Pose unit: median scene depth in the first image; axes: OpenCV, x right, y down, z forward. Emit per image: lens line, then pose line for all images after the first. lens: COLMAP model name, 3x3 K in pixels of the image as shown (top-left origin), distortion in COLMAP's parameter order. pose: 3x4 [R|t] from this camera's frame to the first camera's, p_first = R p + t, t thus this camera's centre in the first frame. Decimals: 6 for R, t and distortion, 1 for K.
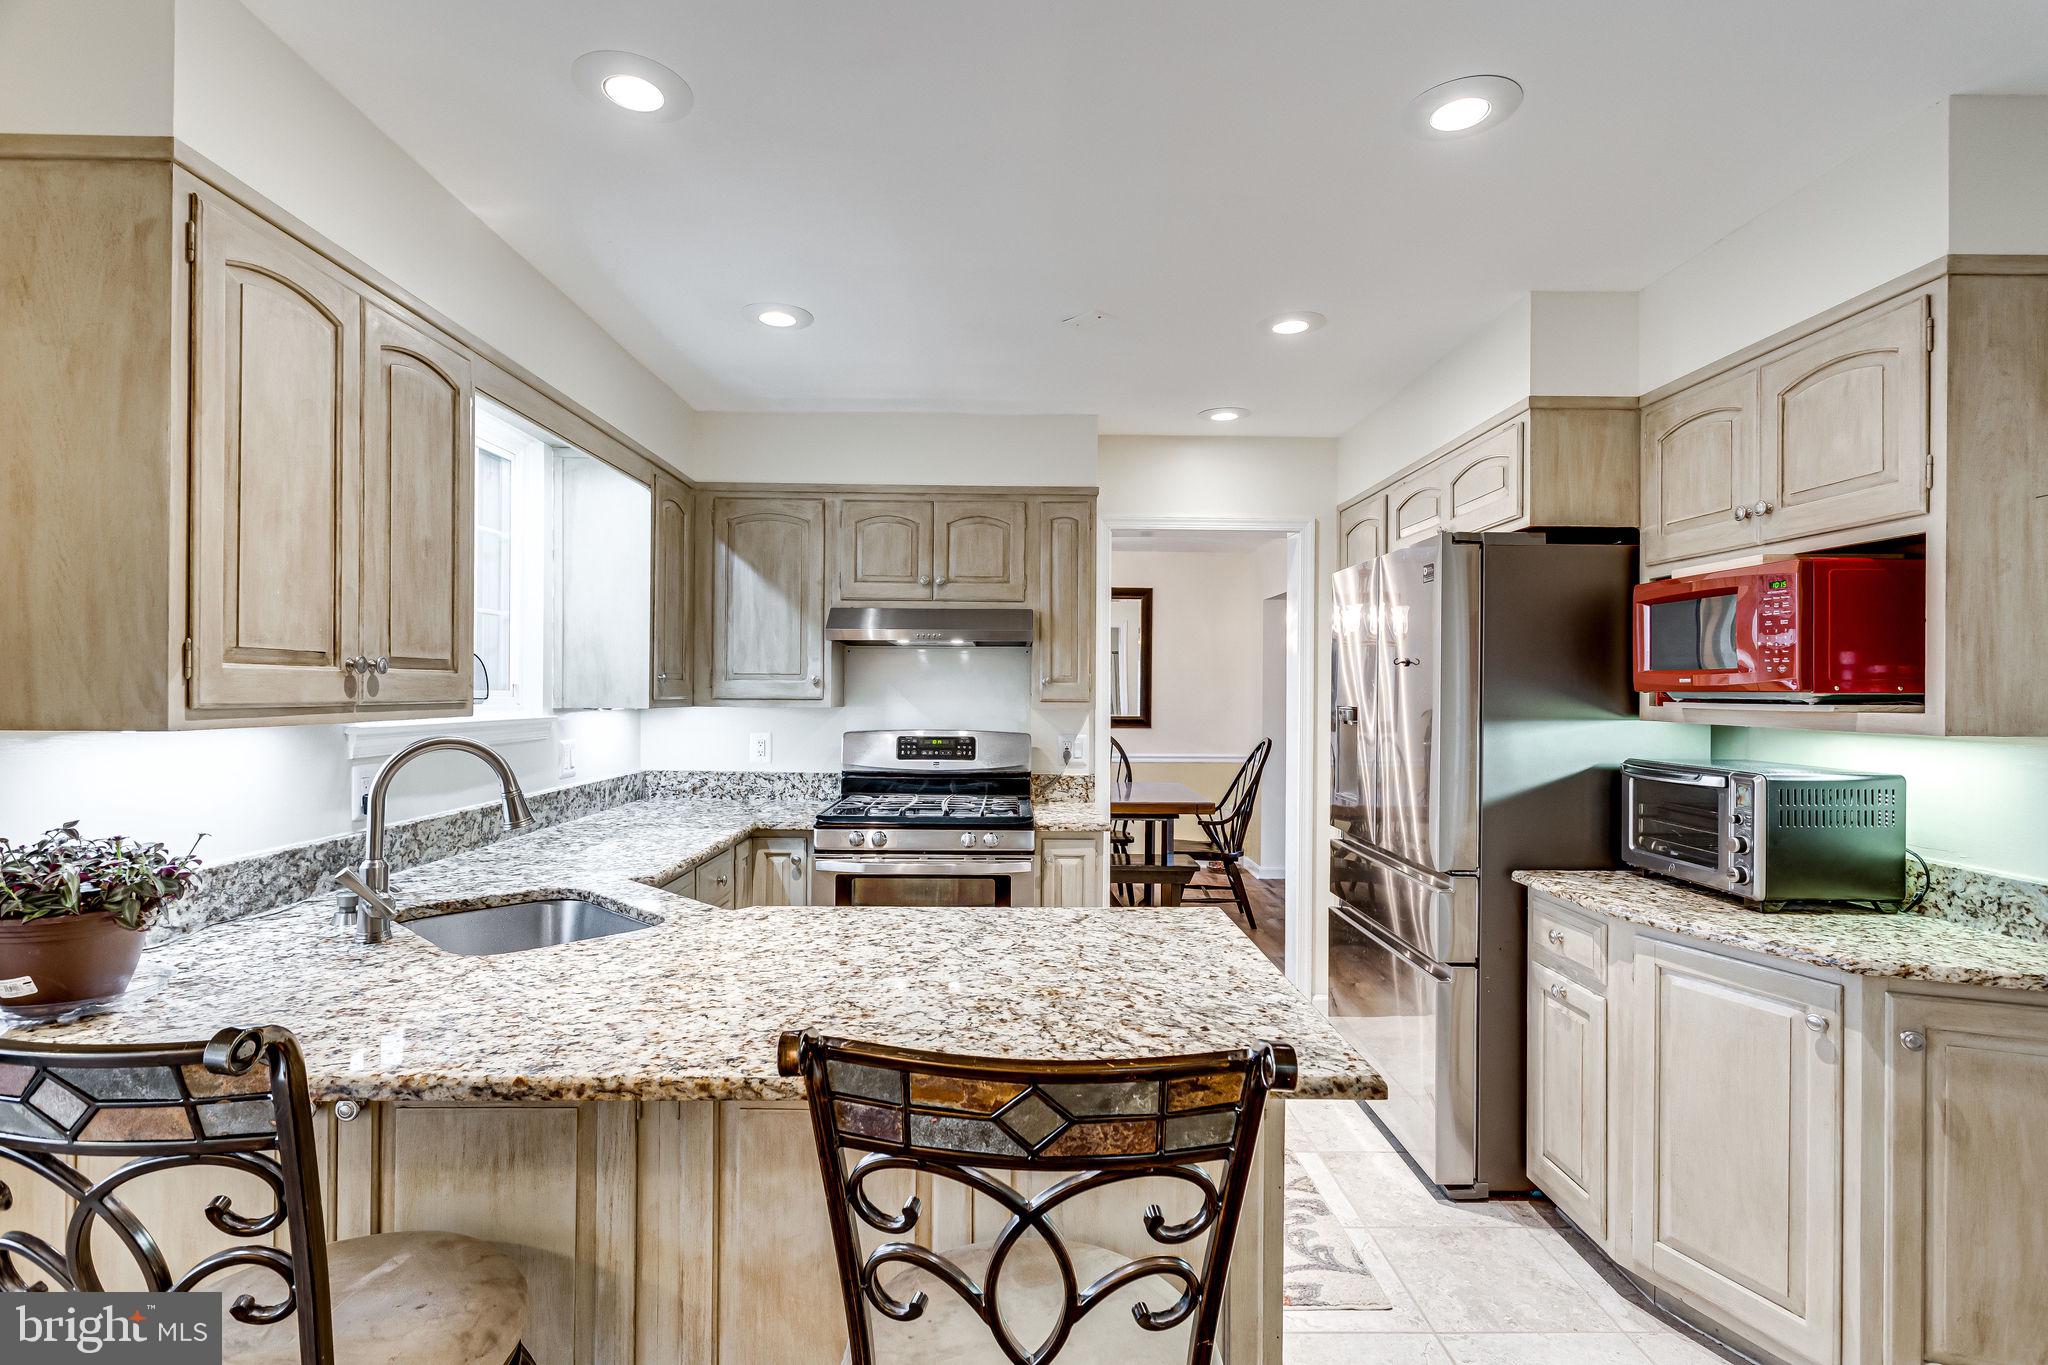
lens RADIAL K [[978.4, 0, 1029.5], [0, 978.4, 692.7], [0, 0, 1]] dist [-0.006058, 0.002796]
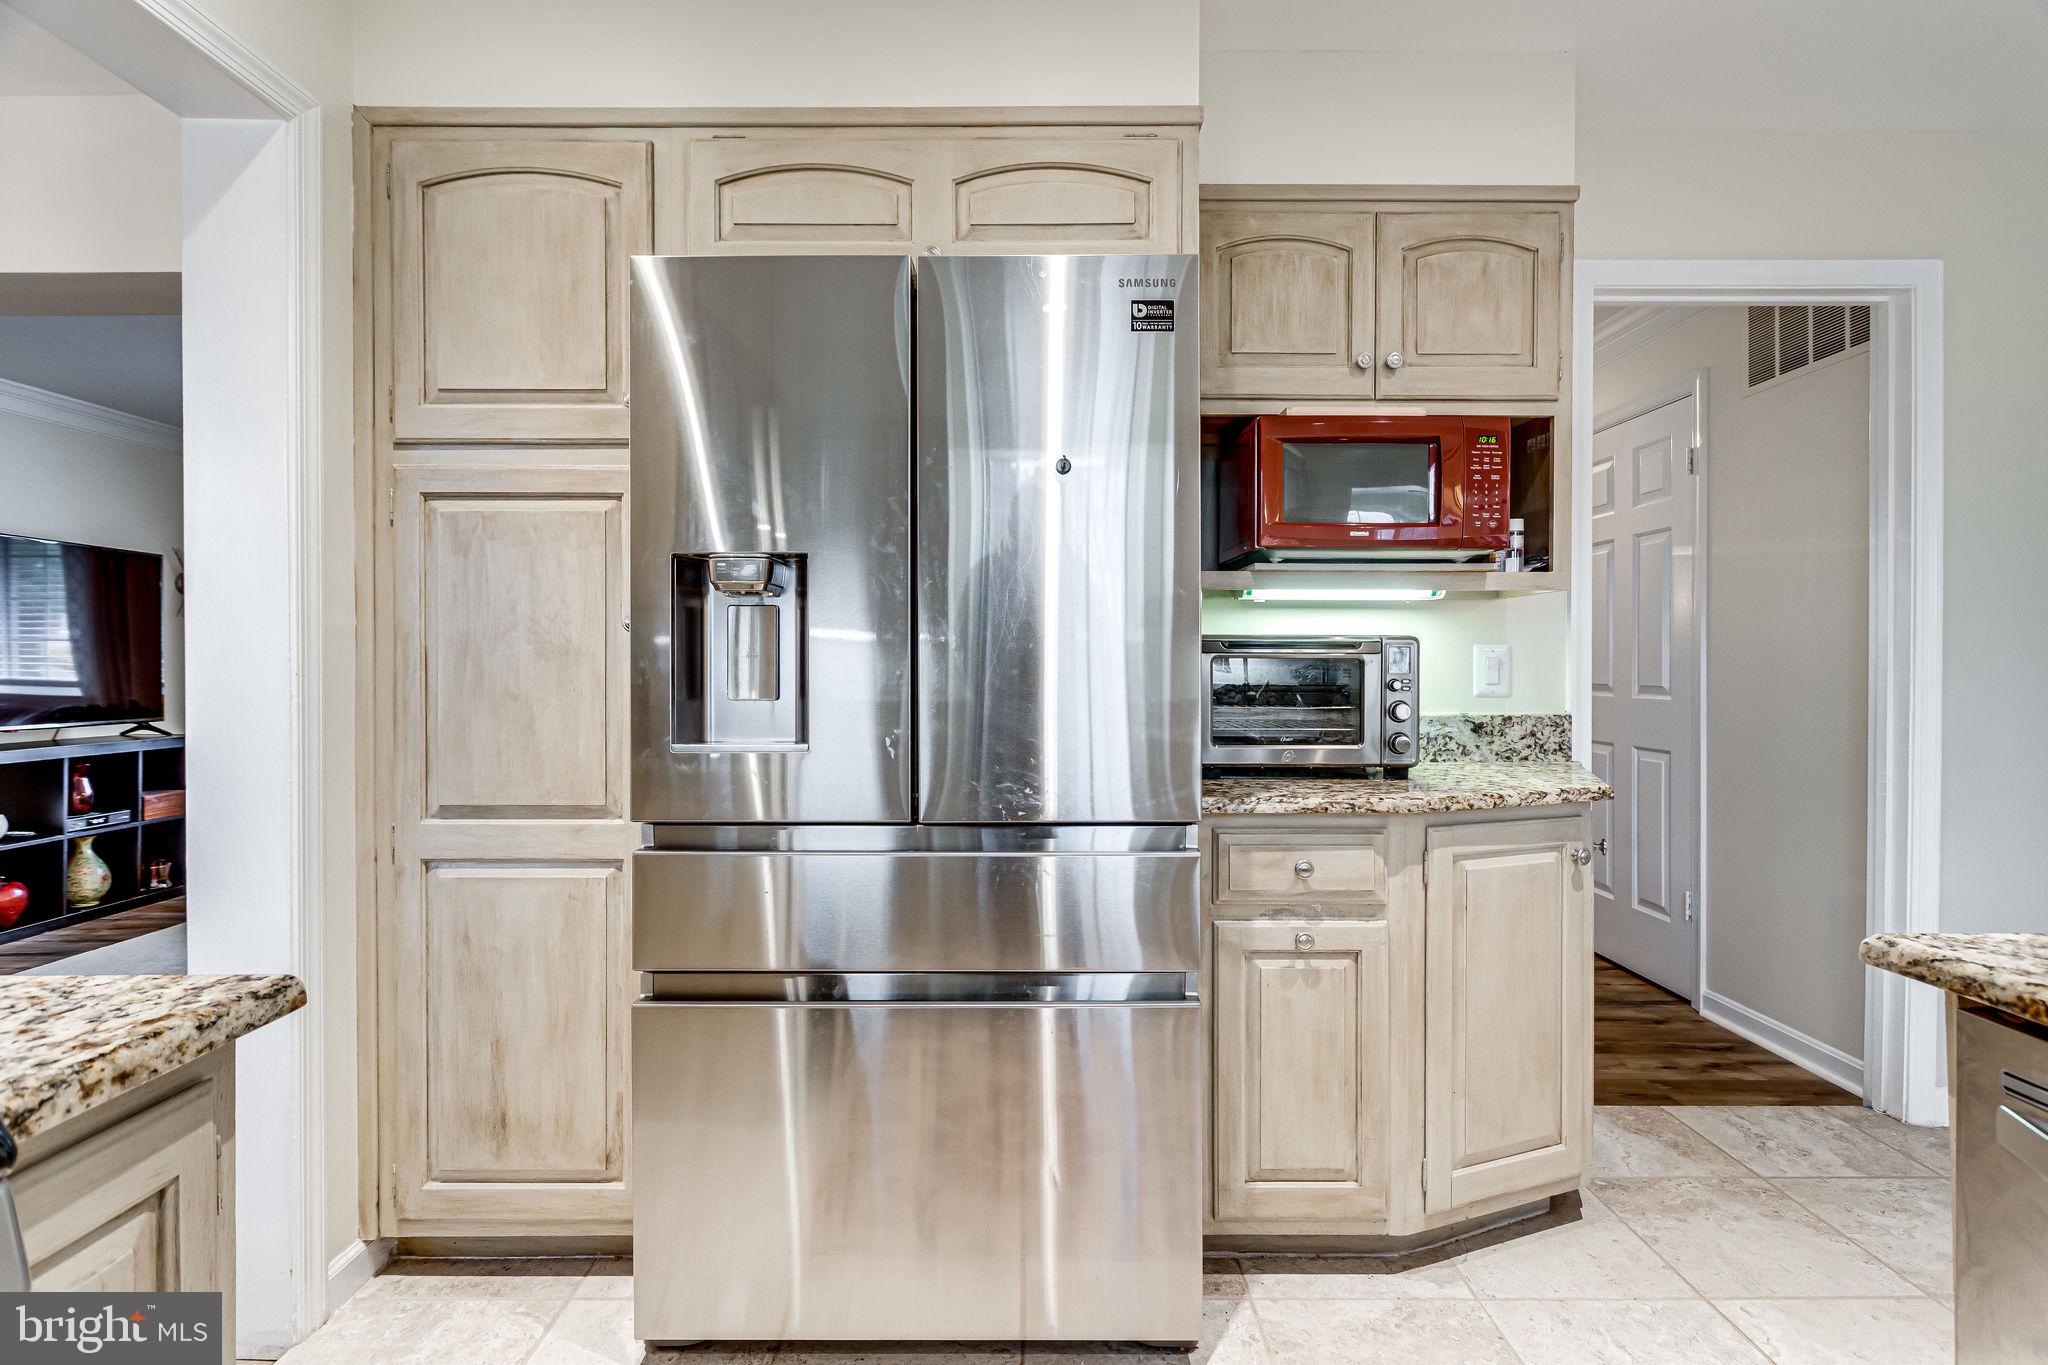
lens RADIAL K [[978.4, 0, 1037.6], [0, 978.4, 670.5], [0, 0, 1]] dist [-0.006058, 0.002796]
pose [[0.012599, -0.016627, 0.999782, -0.181212], [0.004917, 0.999851, 0.016566, 0.080361], [-0.999909, 0.004707, 0.012679, 1.093225]]
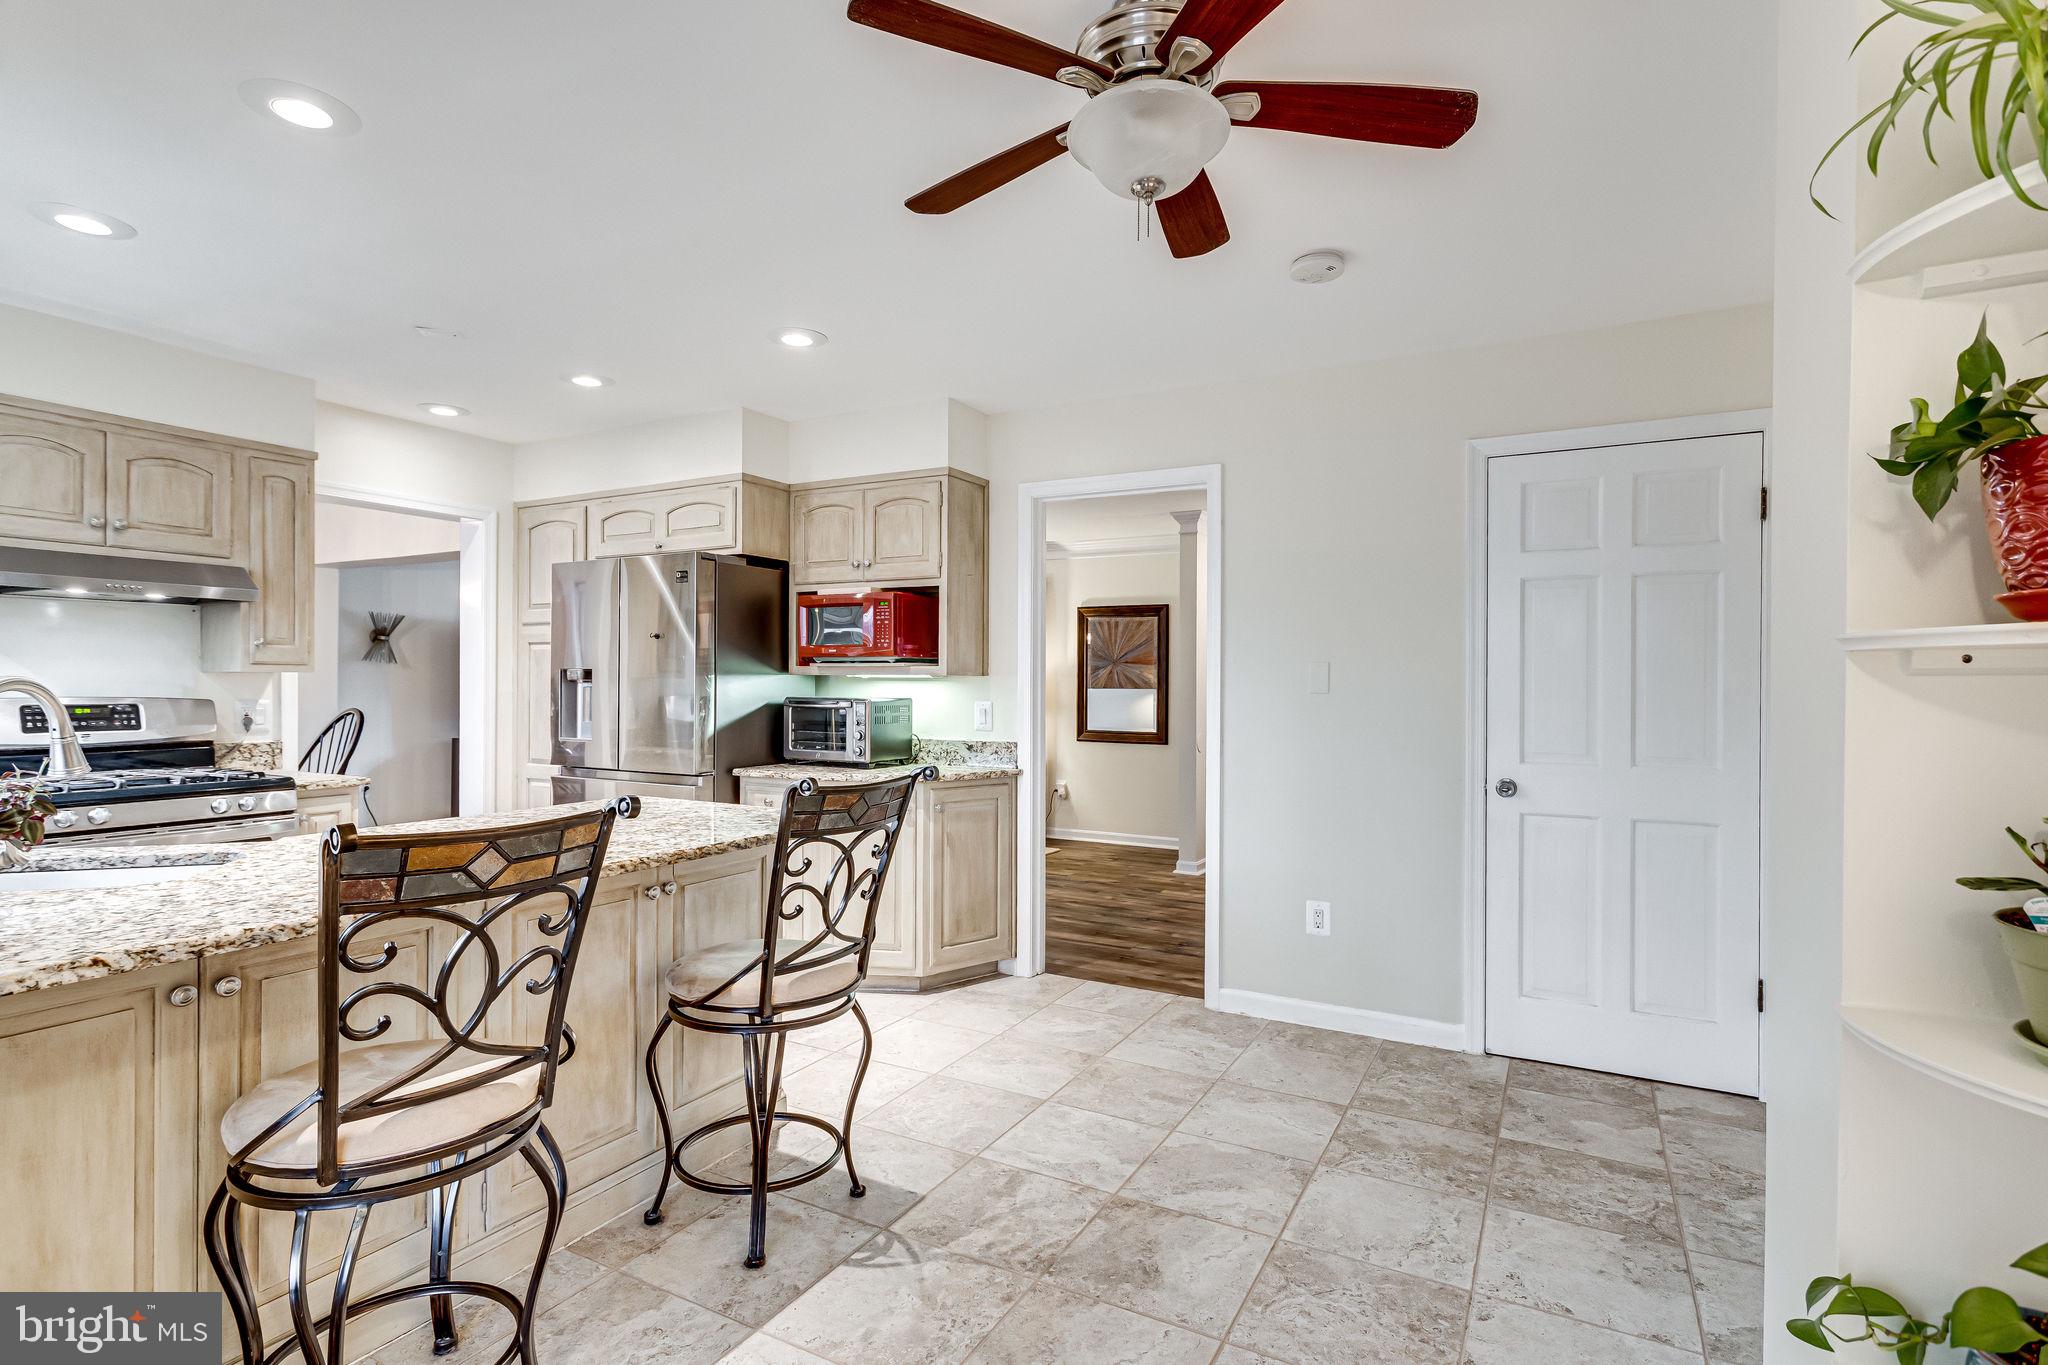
lens RADIAL K [[978.4, 0, 1043.5], [0, 978.4, 691.5], [0, 0, 1]] dist [-0.006058, 0.002796]
pose [[0.482697, -0.012322, 0.875701, -0.650049], [0.001234, 0.999910, 0.013389, 0.034799], [-0.875786, -0.005382, 0.482669, -0.209526]]
